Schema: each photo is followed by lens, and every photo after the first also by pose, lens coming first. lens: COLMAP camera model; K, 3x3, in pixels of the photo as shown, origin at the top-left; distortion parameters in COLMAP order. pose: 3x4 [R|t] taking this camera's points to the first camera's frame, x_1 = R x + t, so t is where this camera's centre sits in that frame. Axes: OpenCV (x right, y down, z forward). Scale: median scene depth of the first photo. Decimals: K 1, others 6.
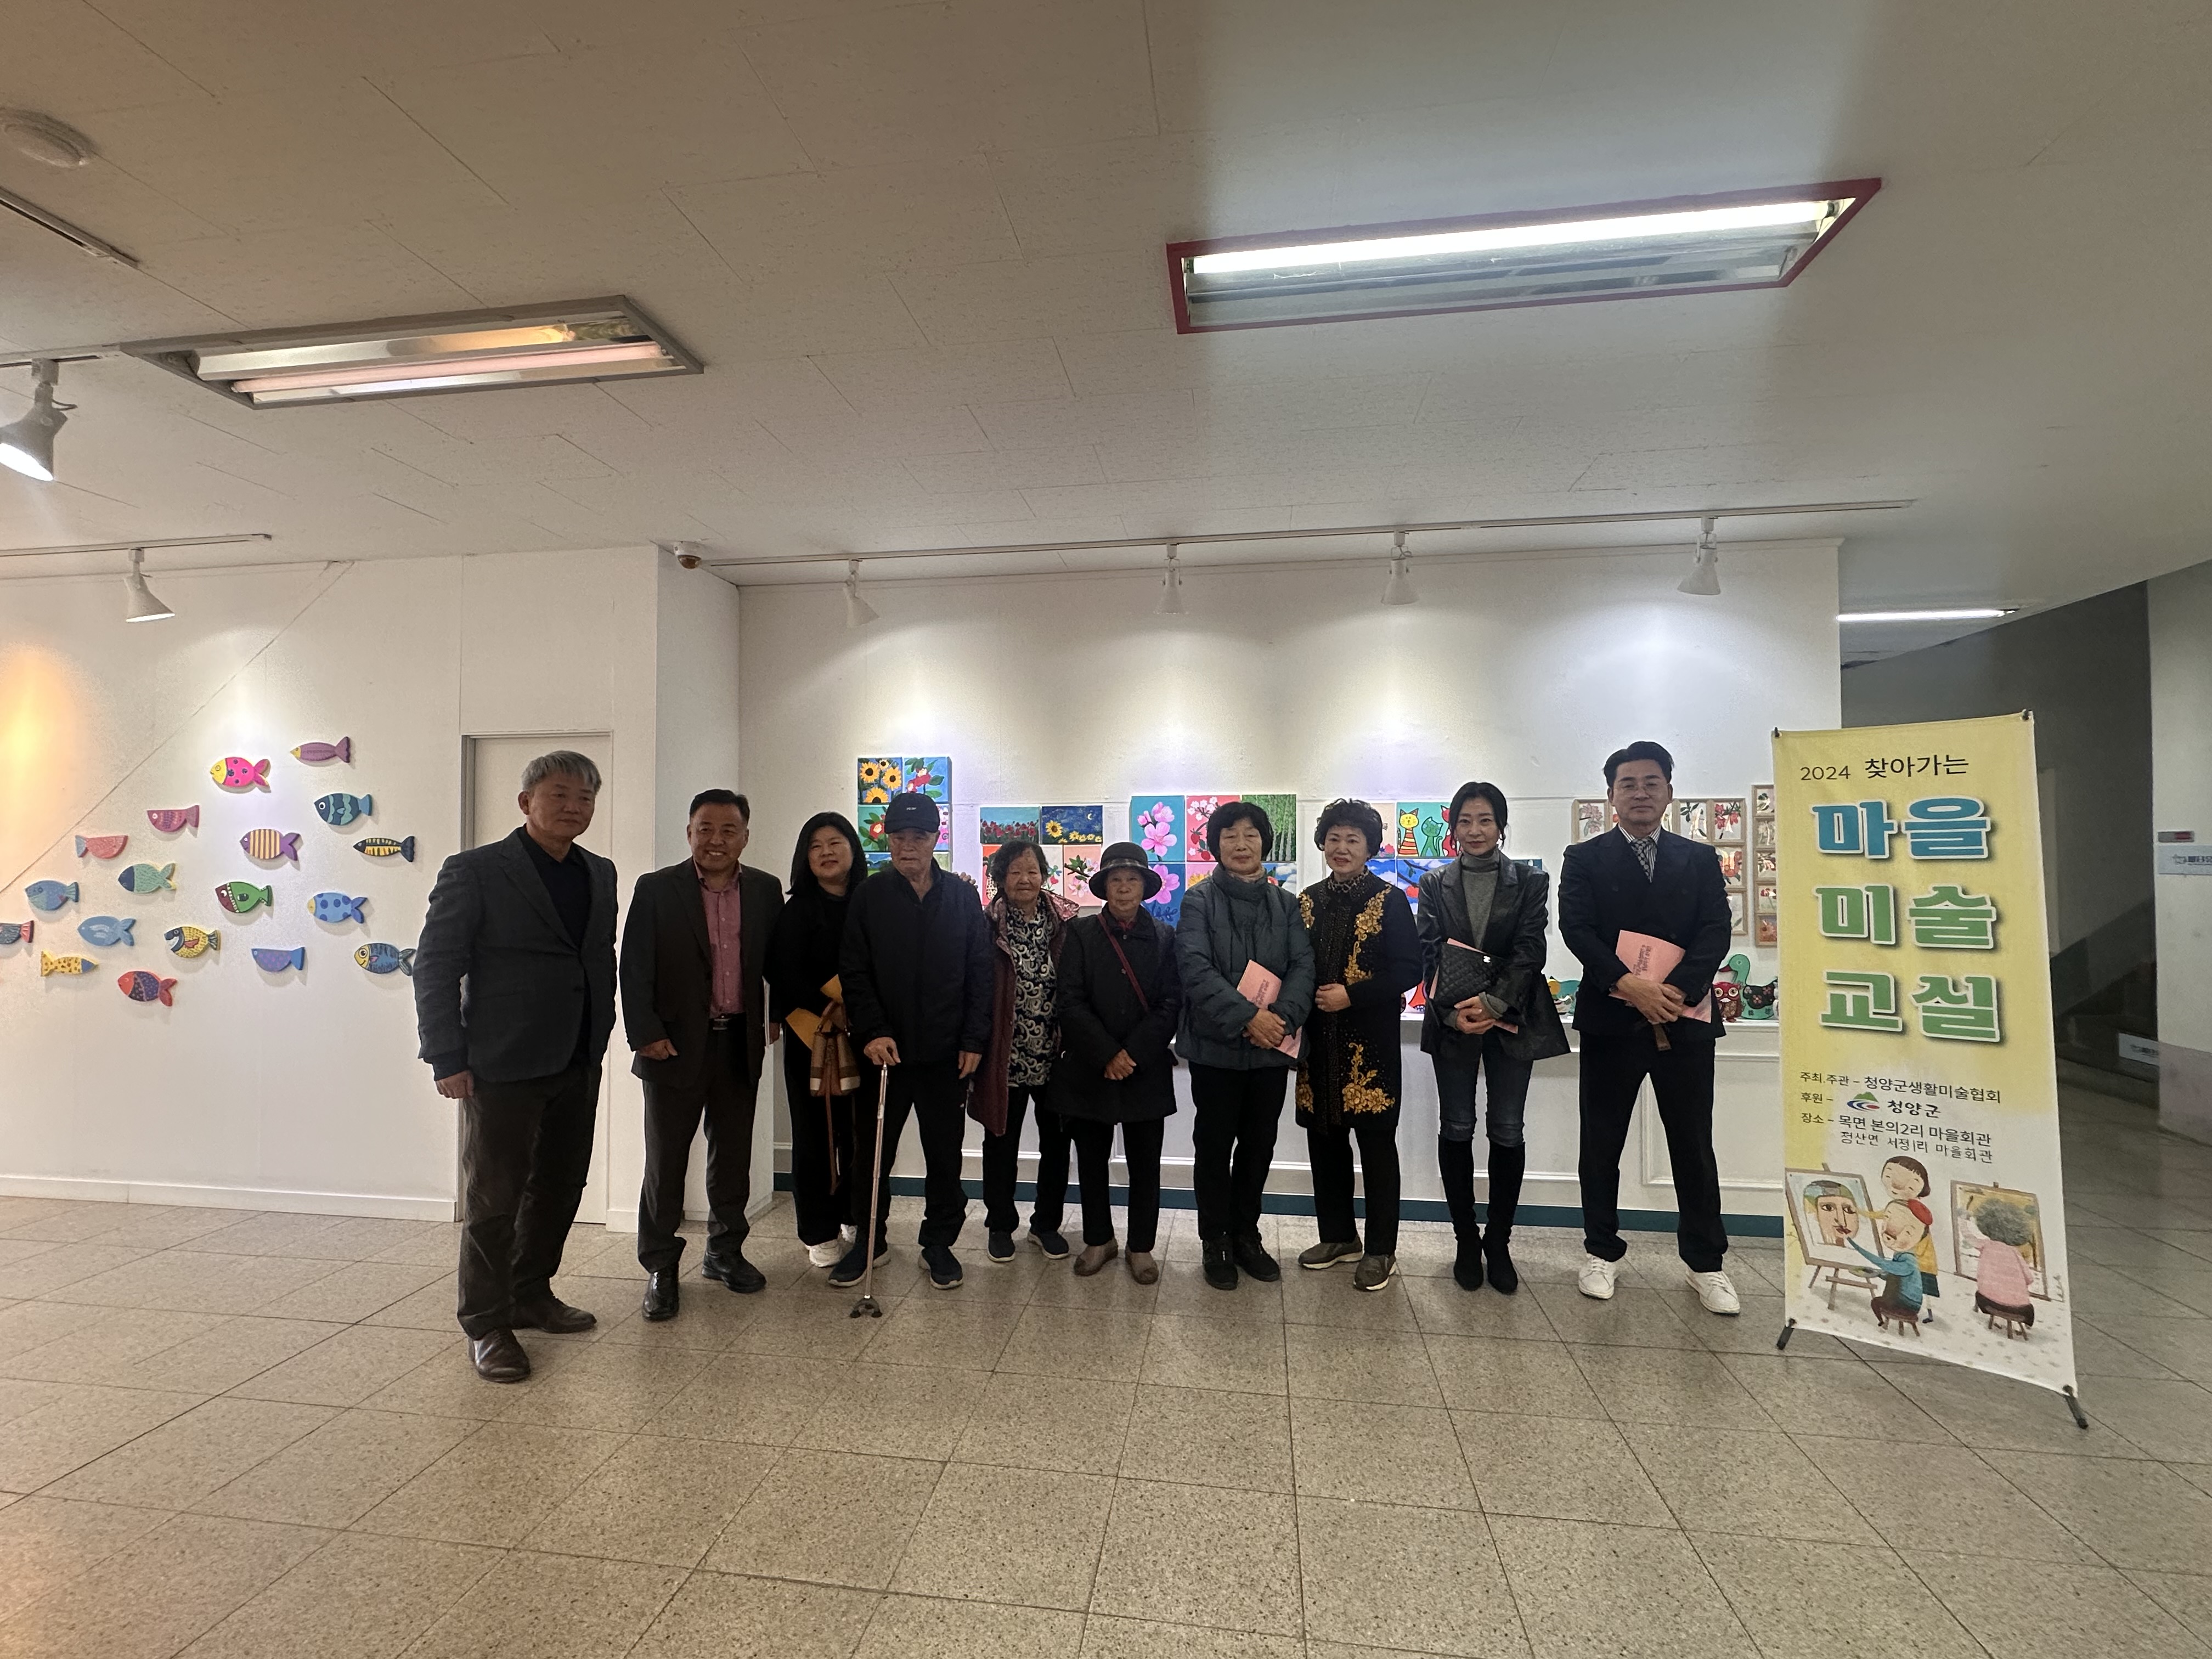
lens RADIAL K [[976.0, 0, 1106.0], [0, 976.0, 831.1], [0, 0, 1]] dist [0.000718, -0.000065]
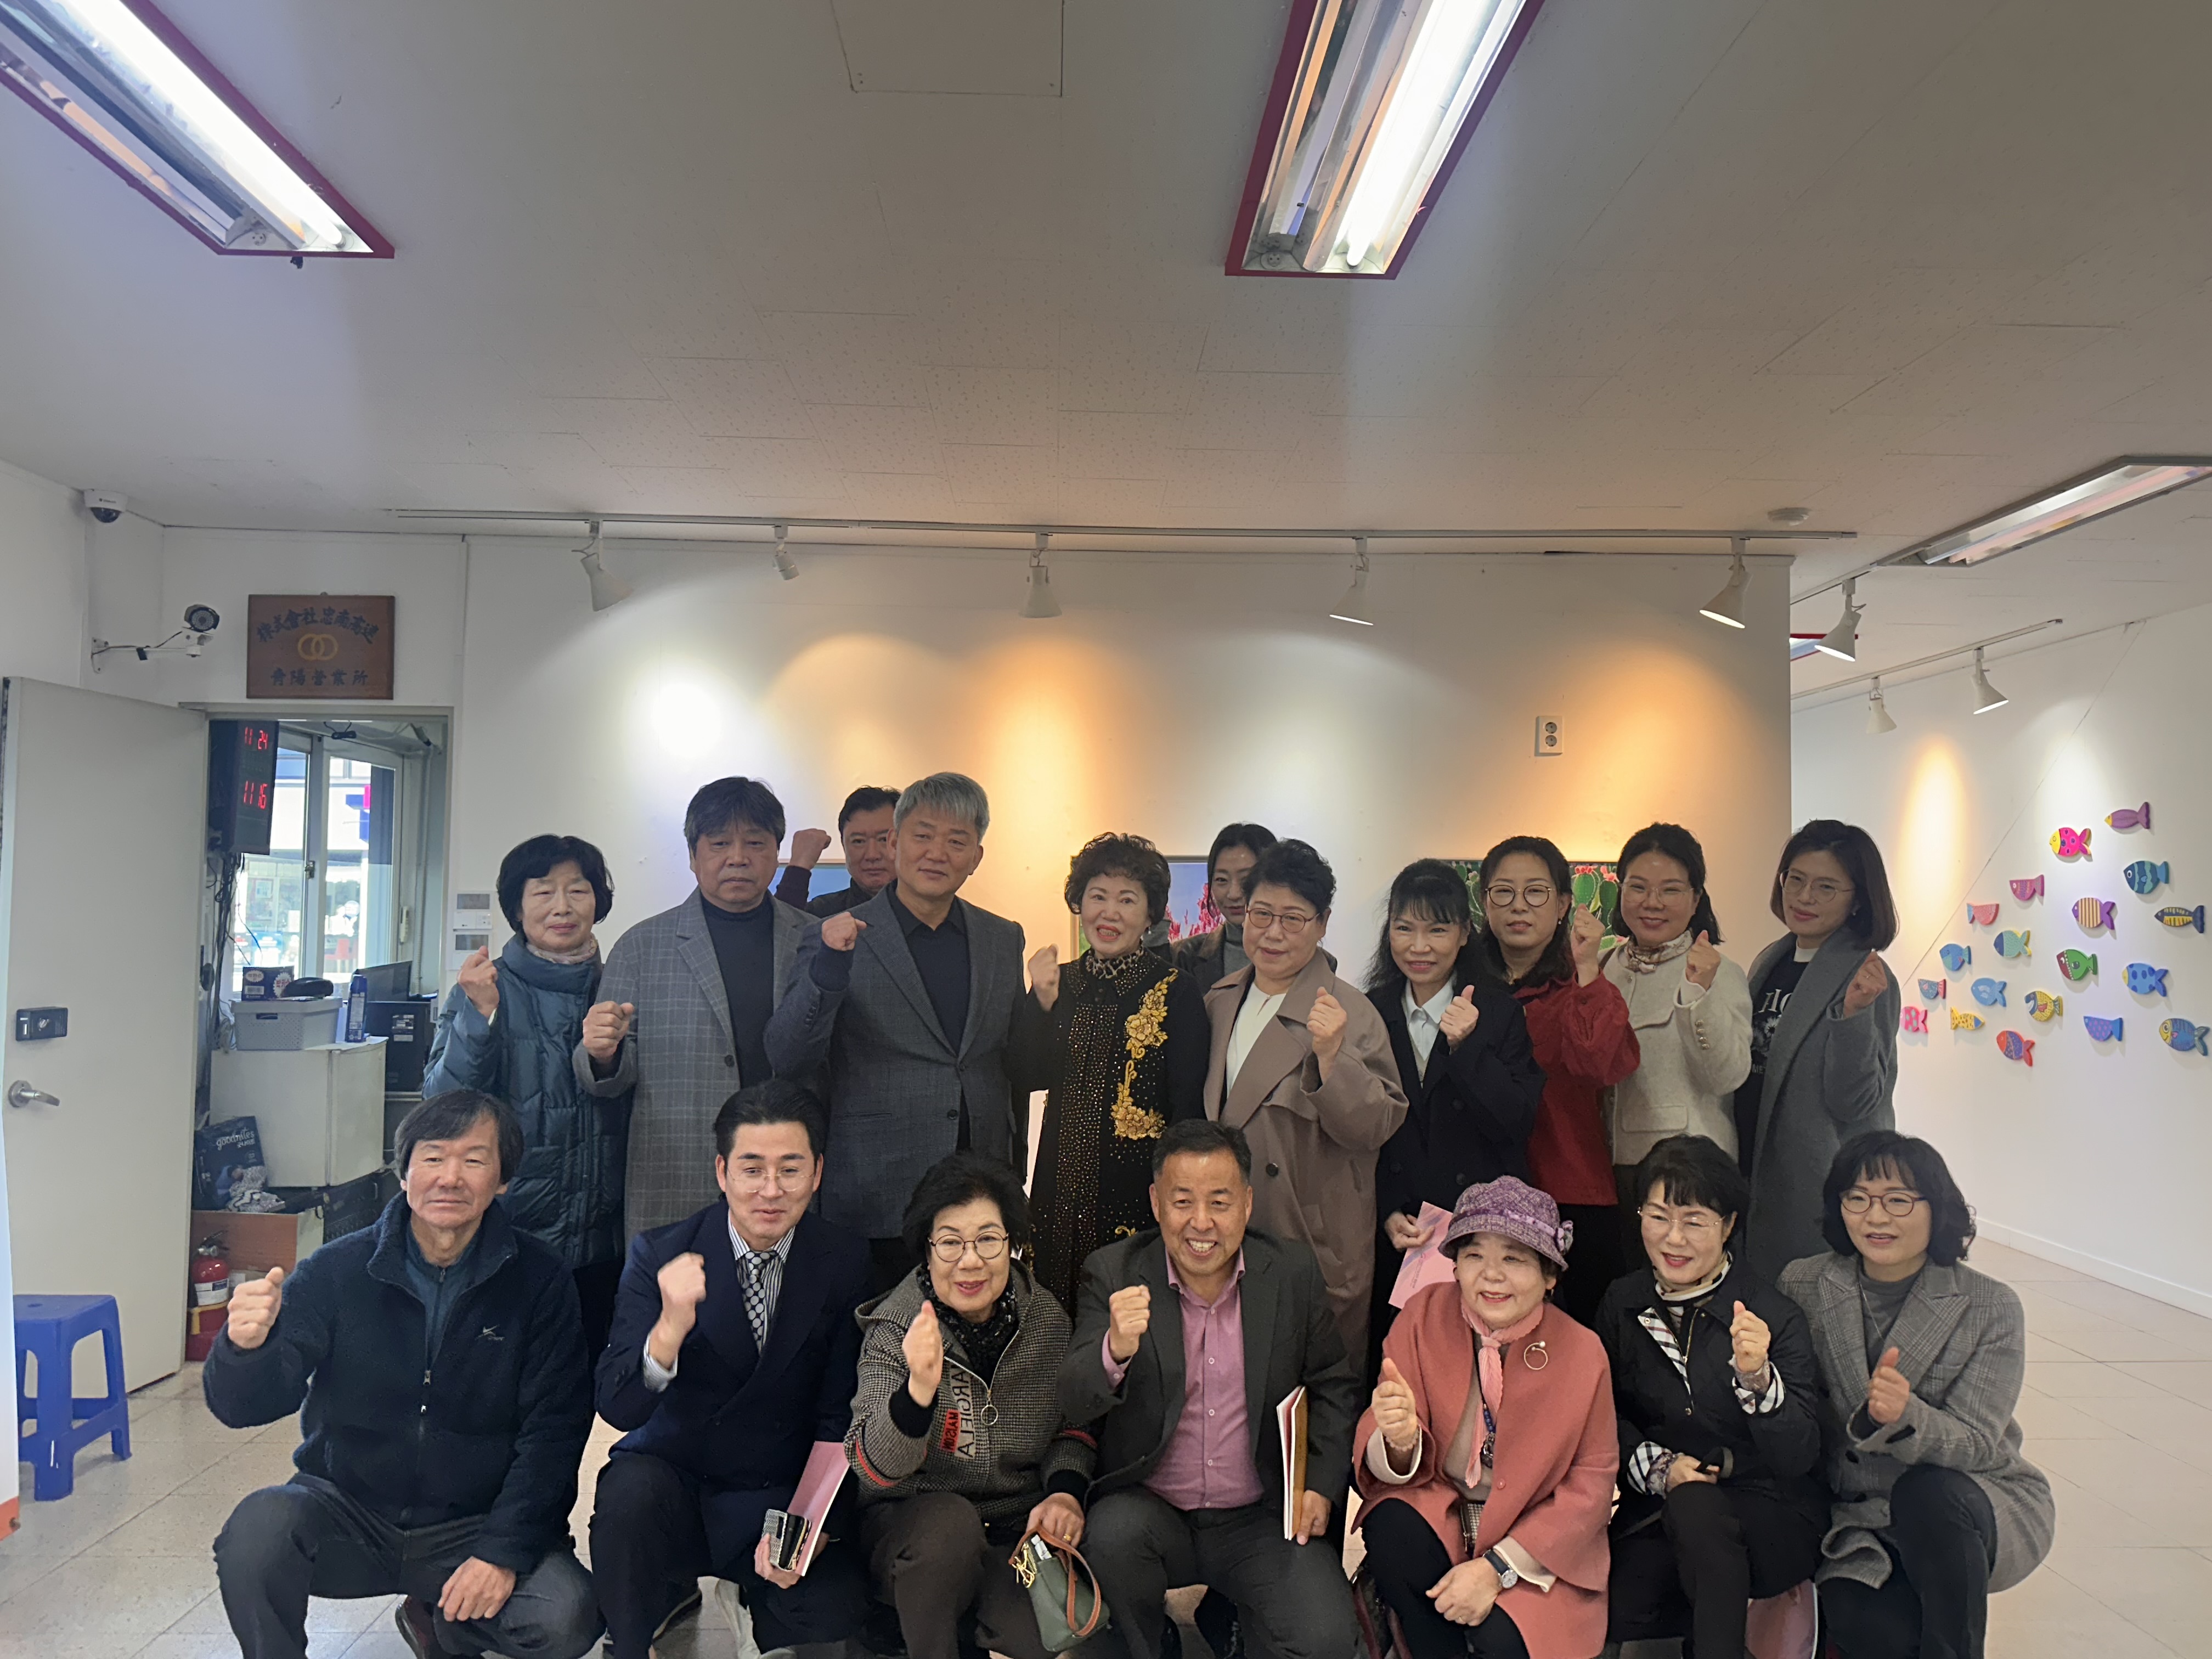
lens RADIAL K [[1662.0, 0, 1102.6], [0, 1662.0, 834.5], [0, 0, 1]] dist [0.015979, 0.003551]
pose [[0.173607, -0.040151, -0.983996, 0.662712], [0.016774, 0.999144, -0.037809, -0.019003], [0.984672, -0.009942, 0.174132, -0.301537]]
